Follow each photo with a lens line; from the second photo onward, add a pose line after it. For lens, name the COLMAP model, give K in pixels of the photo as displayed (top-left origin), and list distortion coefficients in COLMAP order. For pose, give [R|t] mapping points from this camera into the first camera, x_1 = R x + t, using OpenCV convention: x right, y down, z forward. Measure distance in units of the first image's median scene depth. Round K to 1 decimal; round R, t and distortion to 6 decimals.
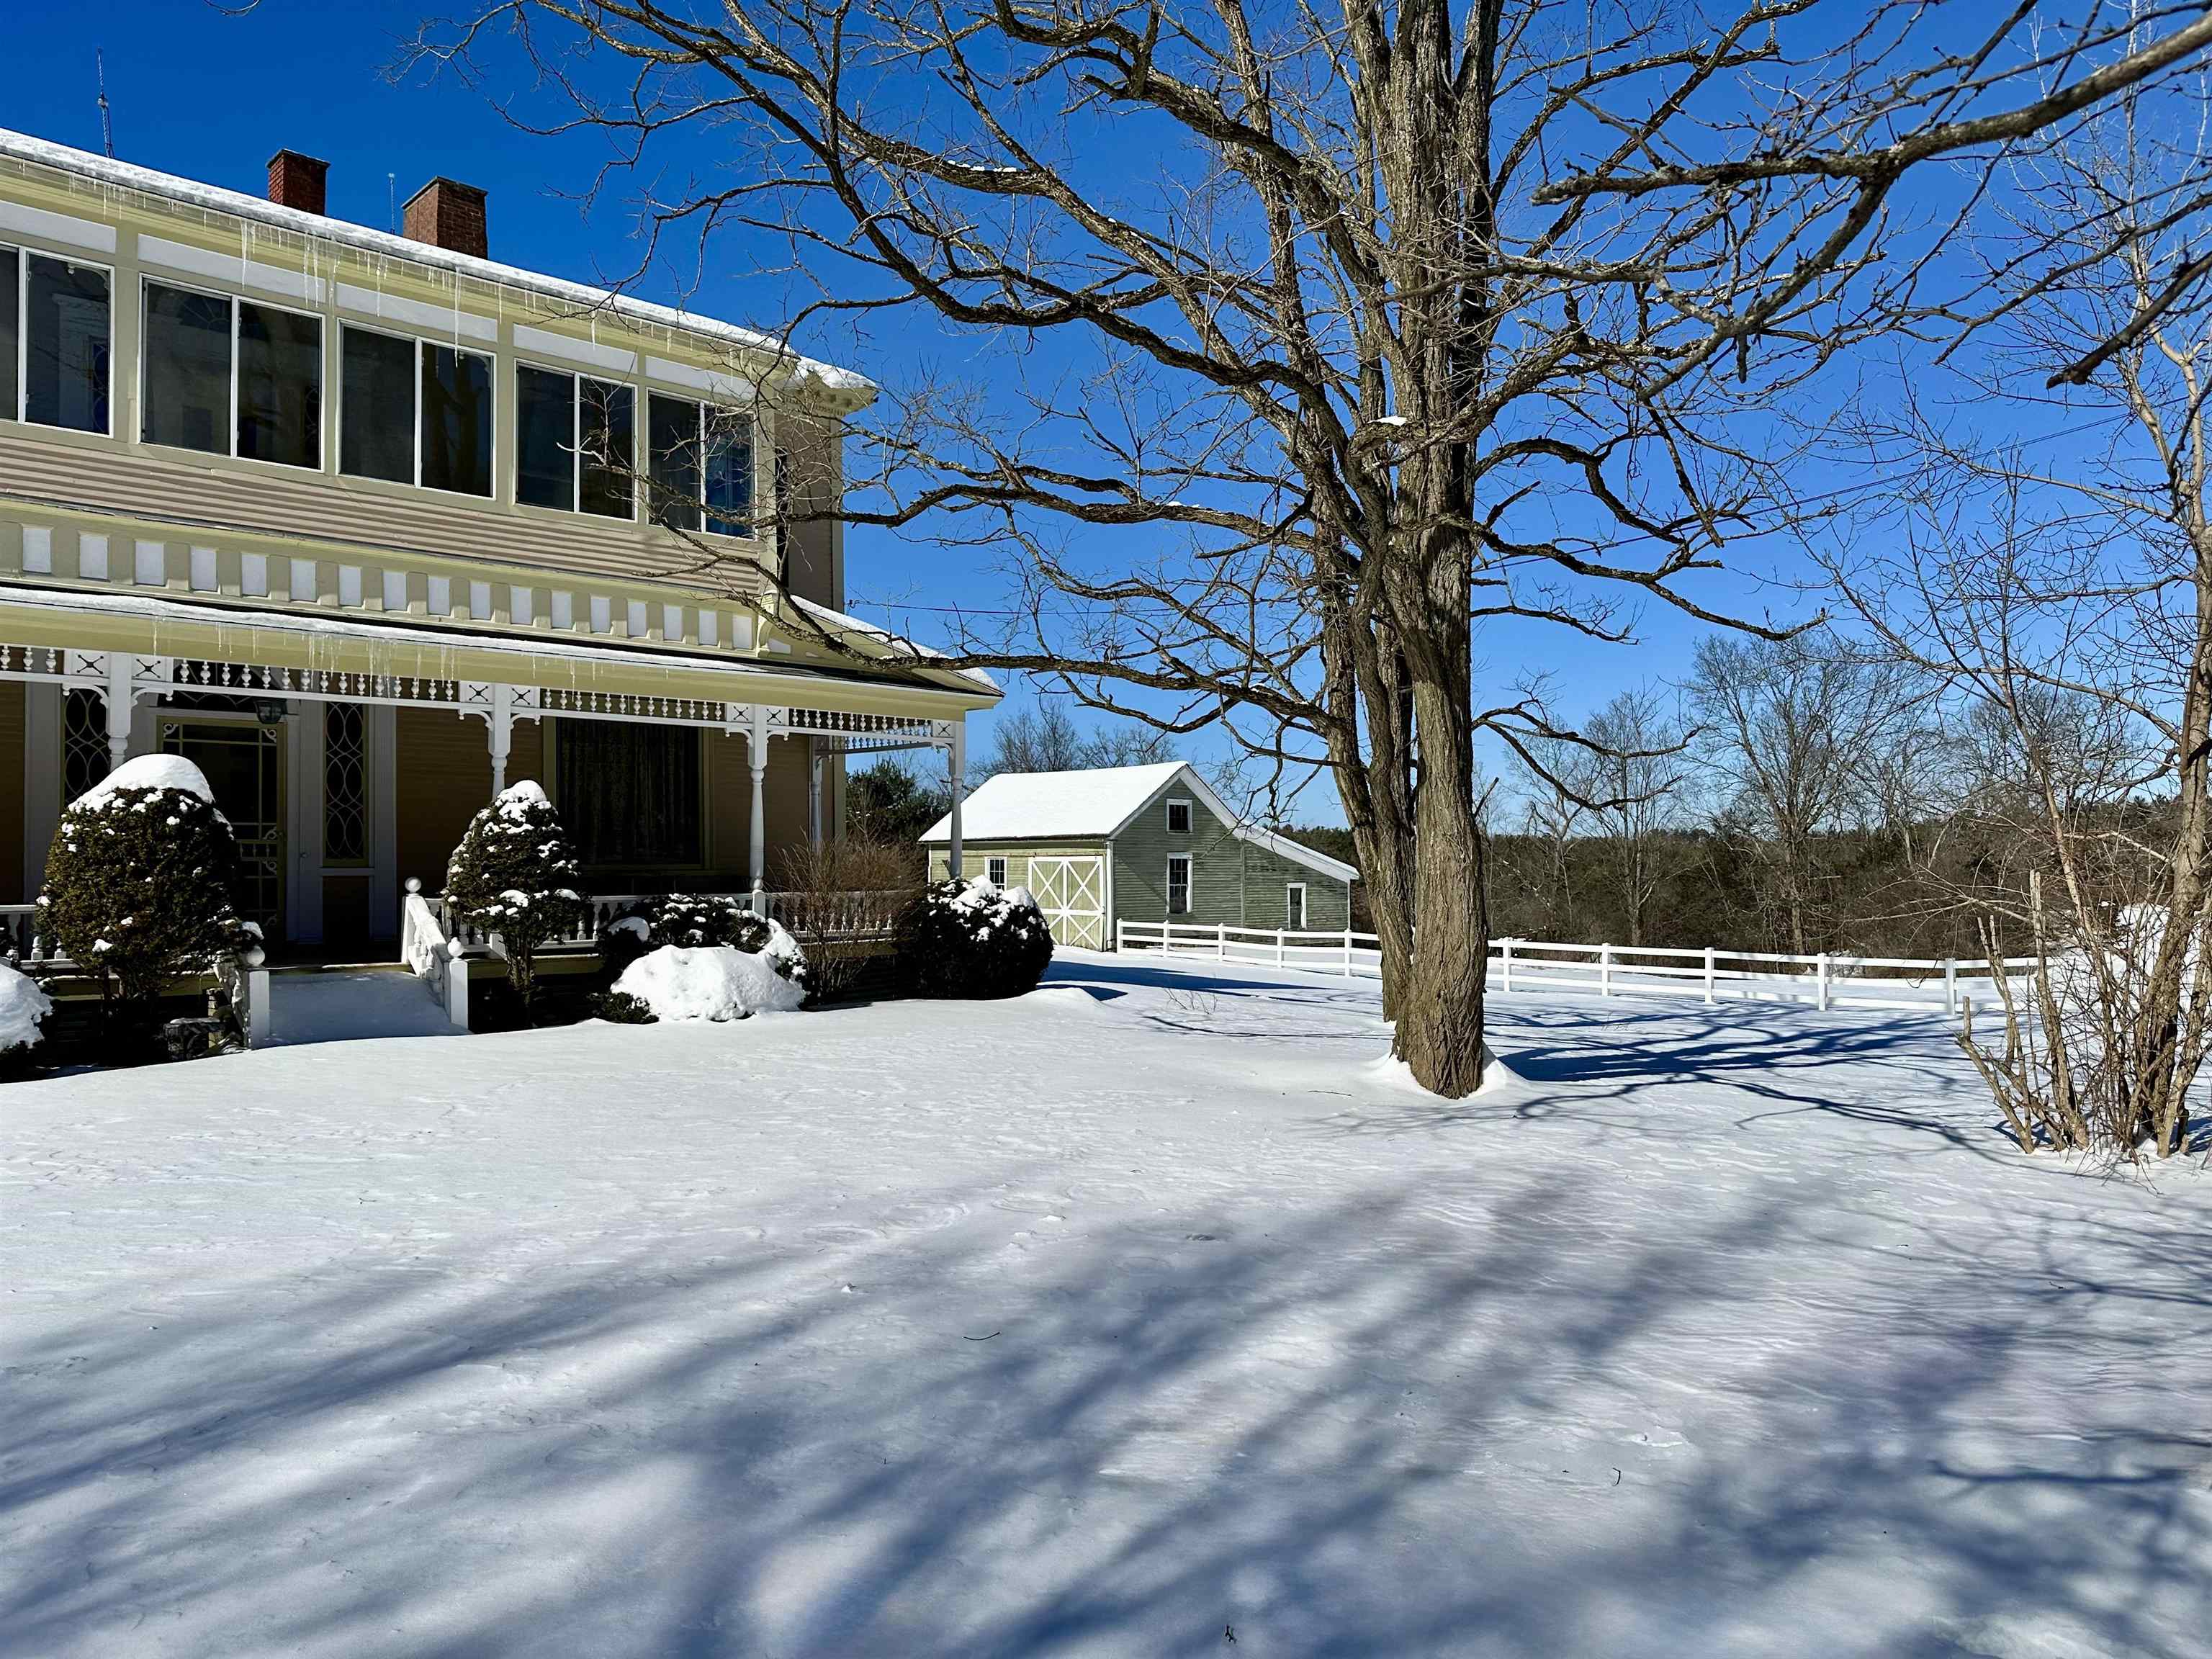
lens RADIAL K [[1509.2, 0, 1106.0], [0, 1509.2, 829.5], [0, 0, 1]] dist [0.116293, -0.158214]
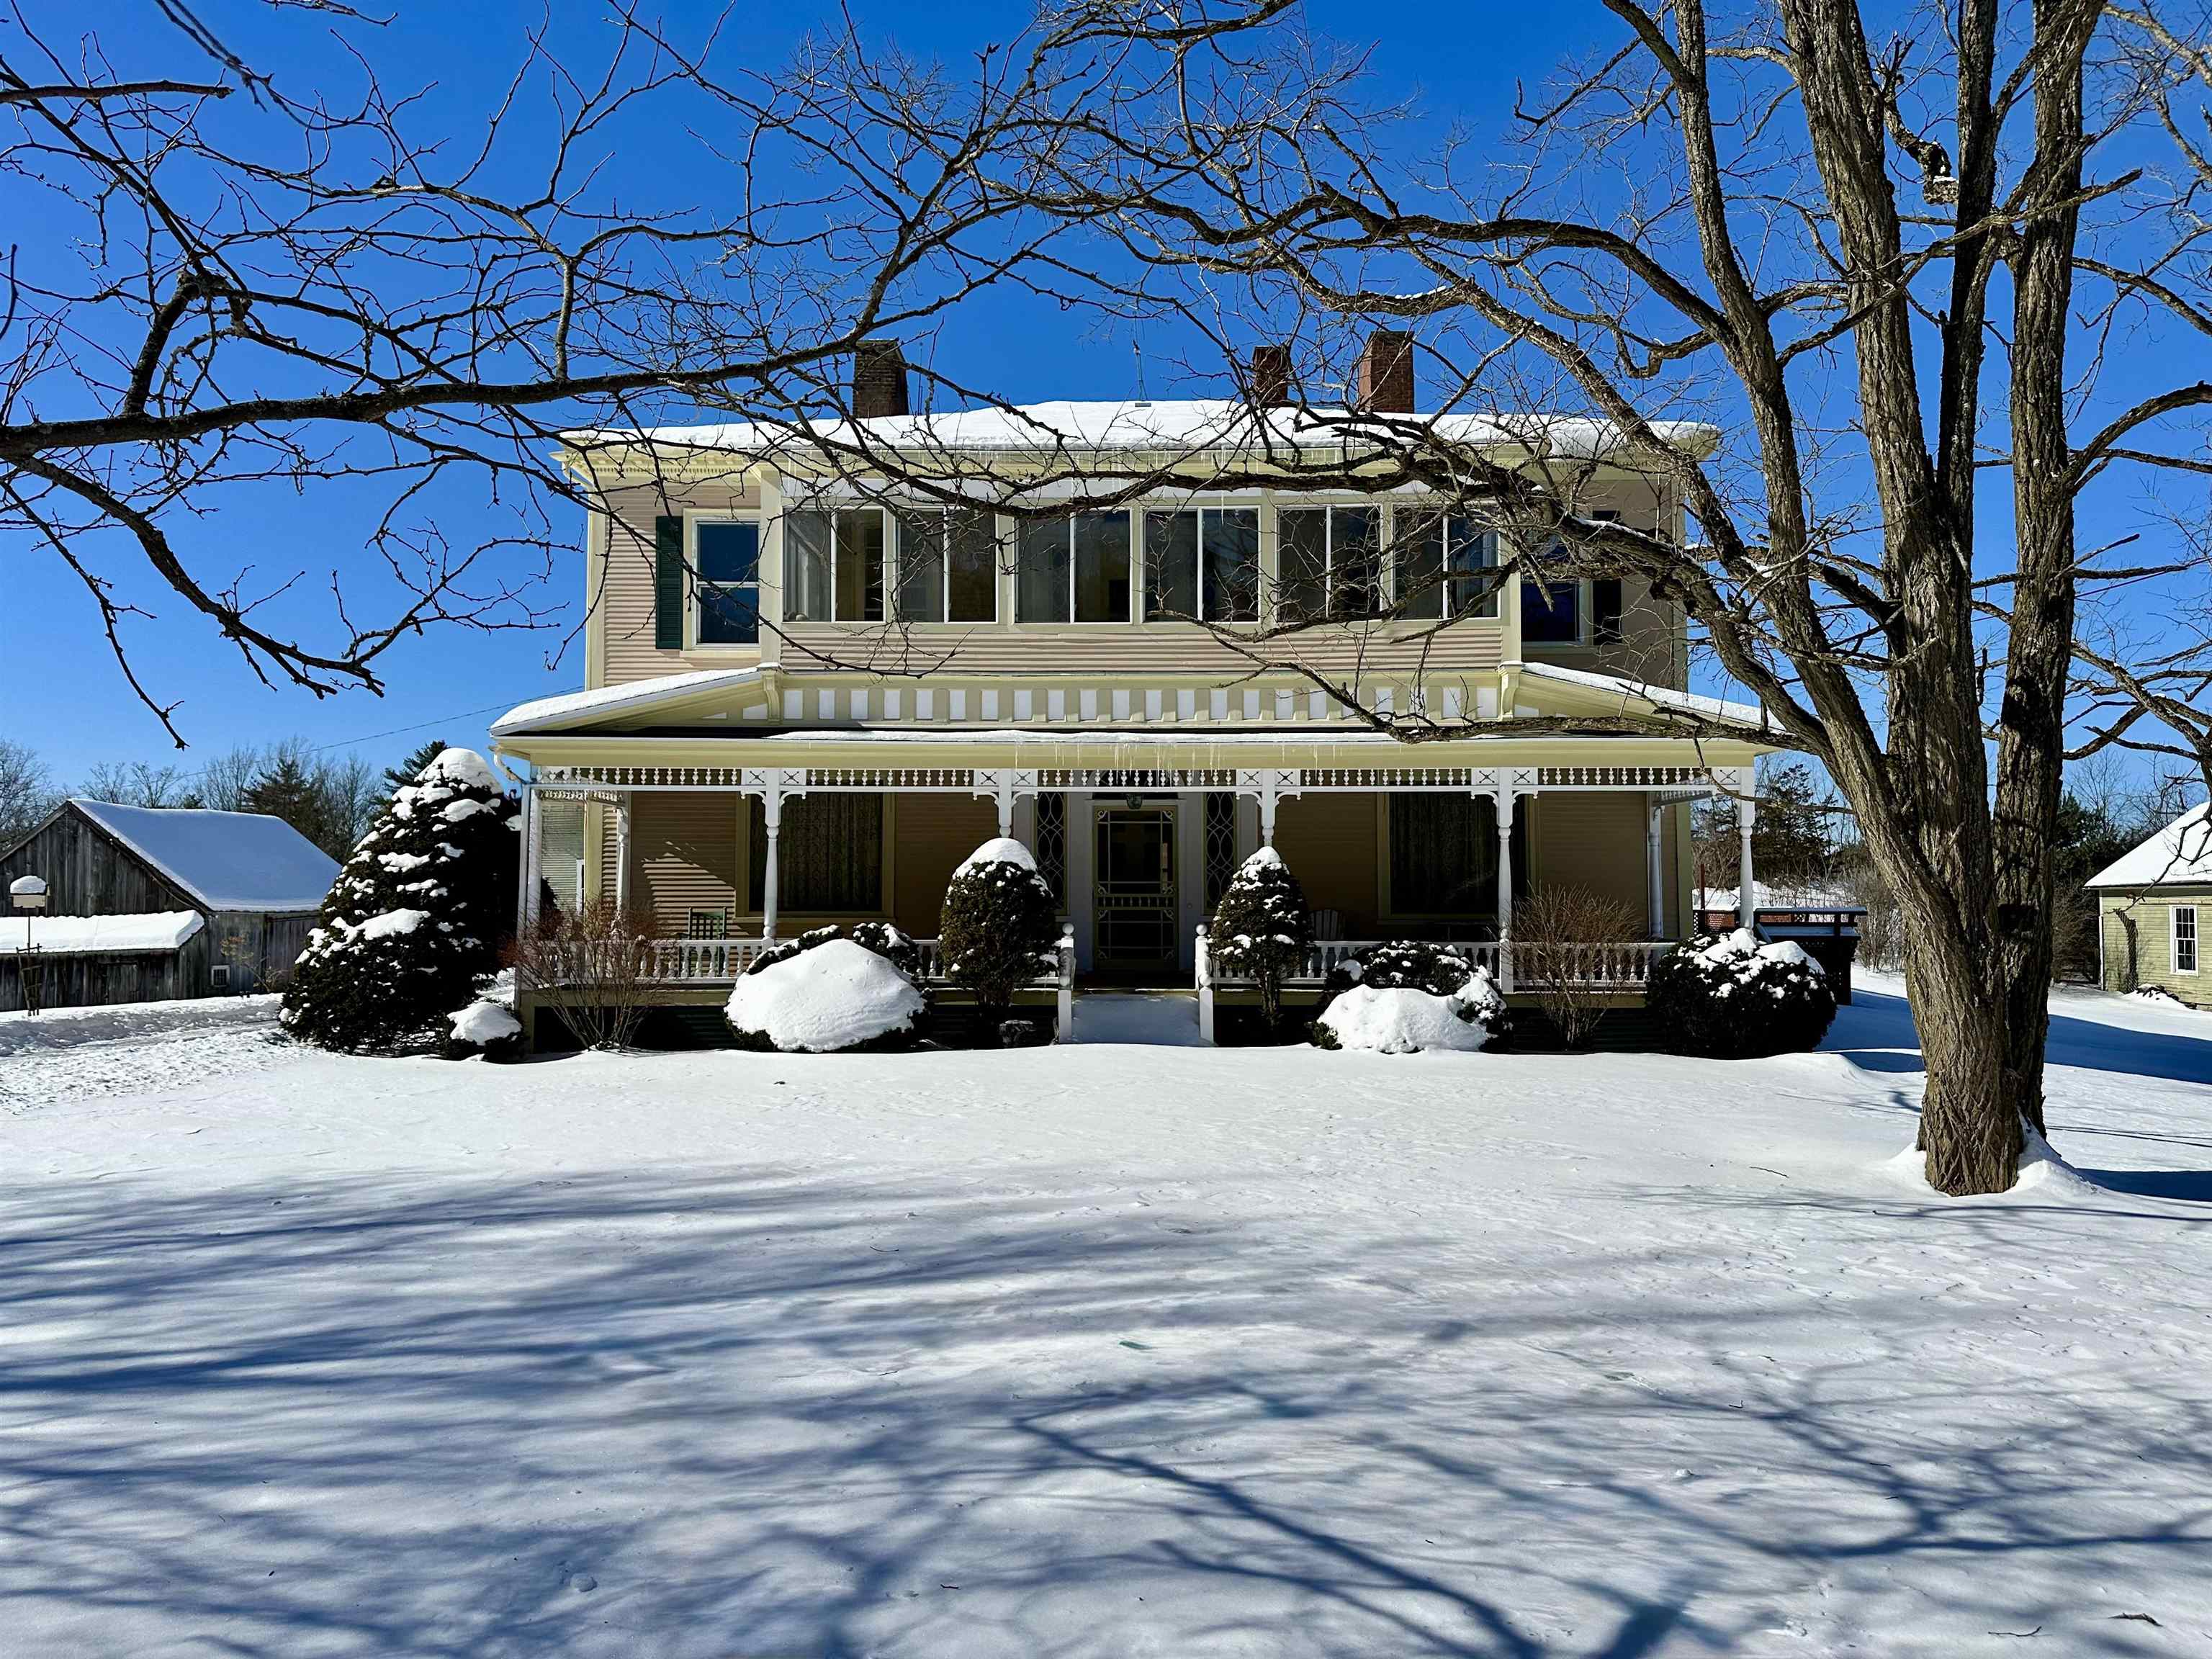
lens RADIAL K [[1509.2, 0, 1106.0], [0, 1509.2, 829.5], [0, 0, 1]] dist [0.116293, -0.158214]
pose [[0.712278, -0.034092, -0.701069, 0.392442], [0.013035, 0.999290, -0.035351, -0.004196], [0.701776, 0.016041, 0.712217, 0.038257]]
